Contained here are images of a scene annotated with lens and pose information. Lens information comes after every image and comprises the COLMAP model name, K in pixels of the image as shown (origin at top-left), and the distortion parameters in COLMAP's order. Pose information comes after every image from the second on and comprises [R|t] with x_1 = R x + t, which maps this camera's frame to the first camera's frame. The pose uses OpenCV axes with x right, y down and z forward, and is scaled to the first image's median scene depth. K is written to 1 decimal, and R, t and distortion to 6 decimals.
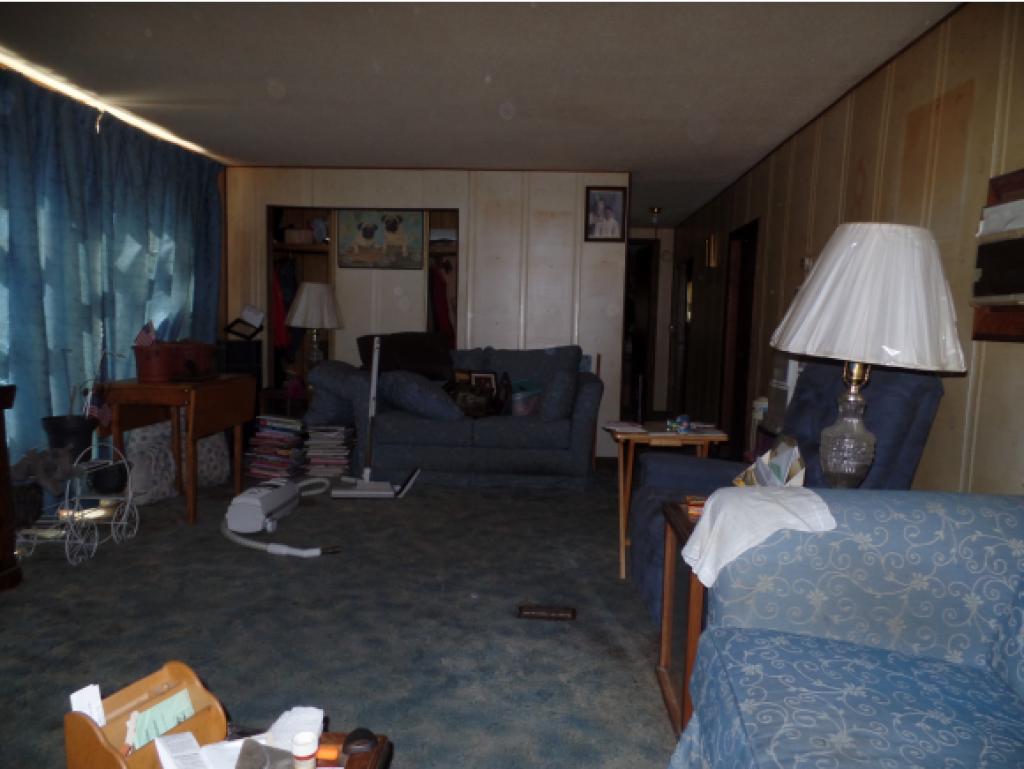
lens RADIAL K [[720.2, 0, 512.0], [0, 720.2, 384.5], [0, 0, 1]] dist [-0.000639, -0.002350]
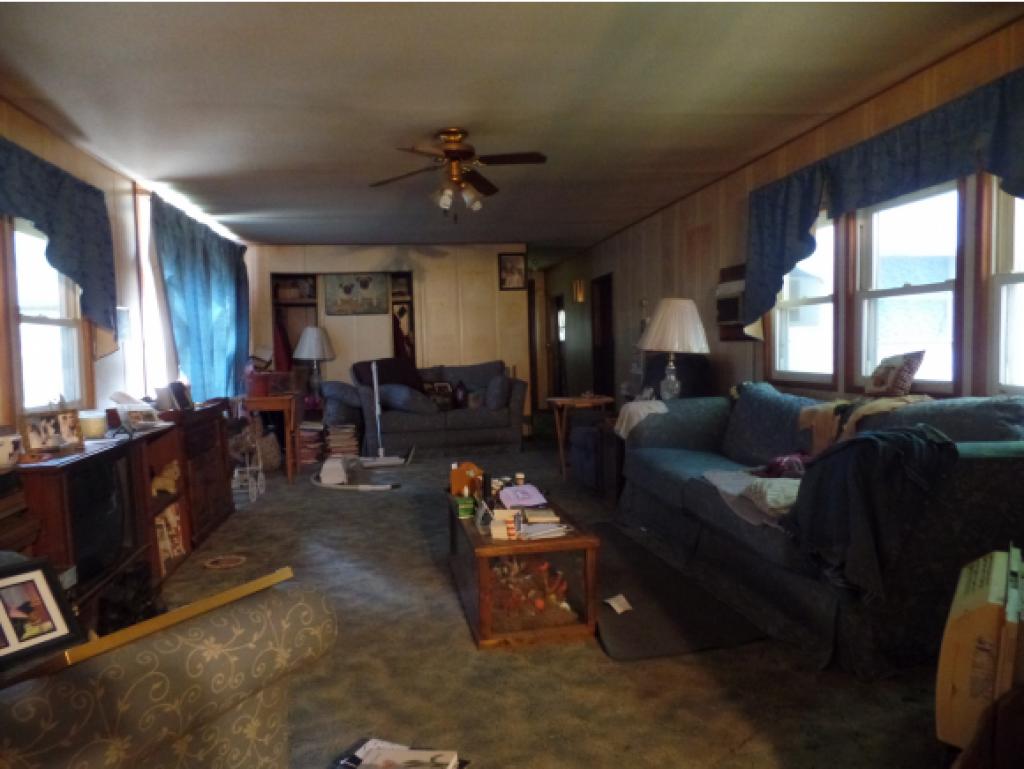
lens RADIAL K [[720.2, 0, 512.0], [0, 720.2, 384.5], [0, 0, 1]] dist [-0.000639, -0.002350]
pose [[0.975492, -0.065880, 0.209943, -0.201846], [0.073263, 0.996931, -0.027579, 0.037441], [-0.207482, 0.042284, 0.977325, -0.450383]]
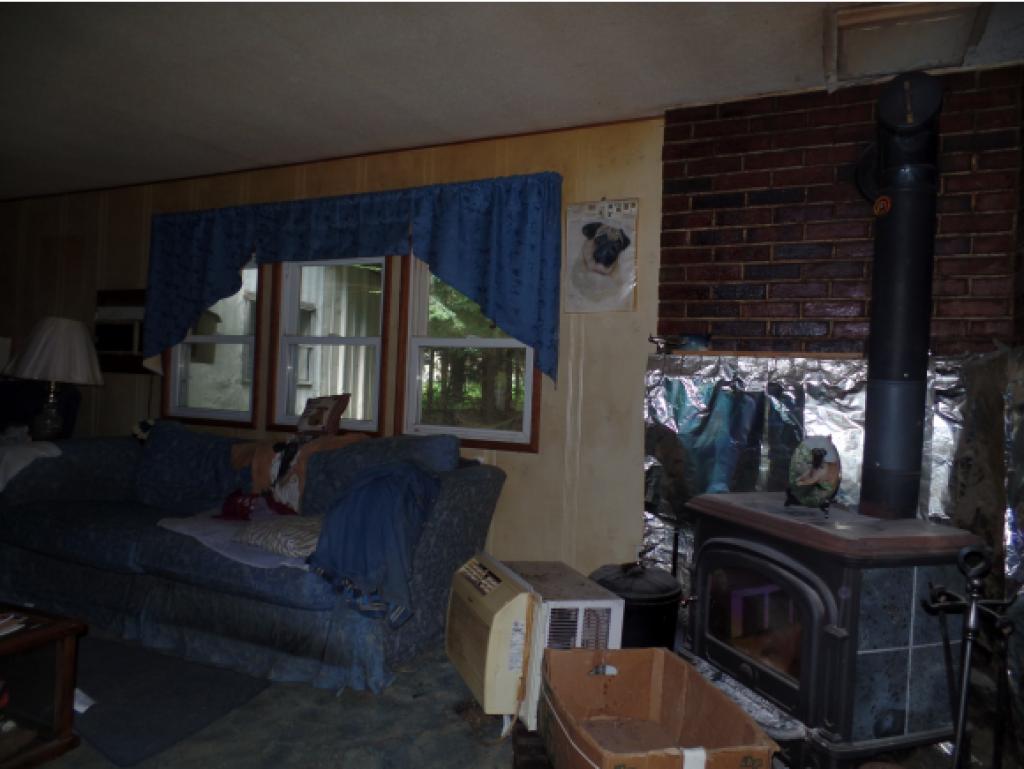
lens RADIAL K [[720.2, 0, 512.0], [0, 720.2, 384.5], [0, 0, 1]] dist [-0.000639, -0.002350]
pose [[0.361902, -0.018177, 0.932039, -0.331808], [0.055116, 0.998478, -0.001928, 0.017988], [-0.930585, 0.052068, 0.362353, -0.333439]]
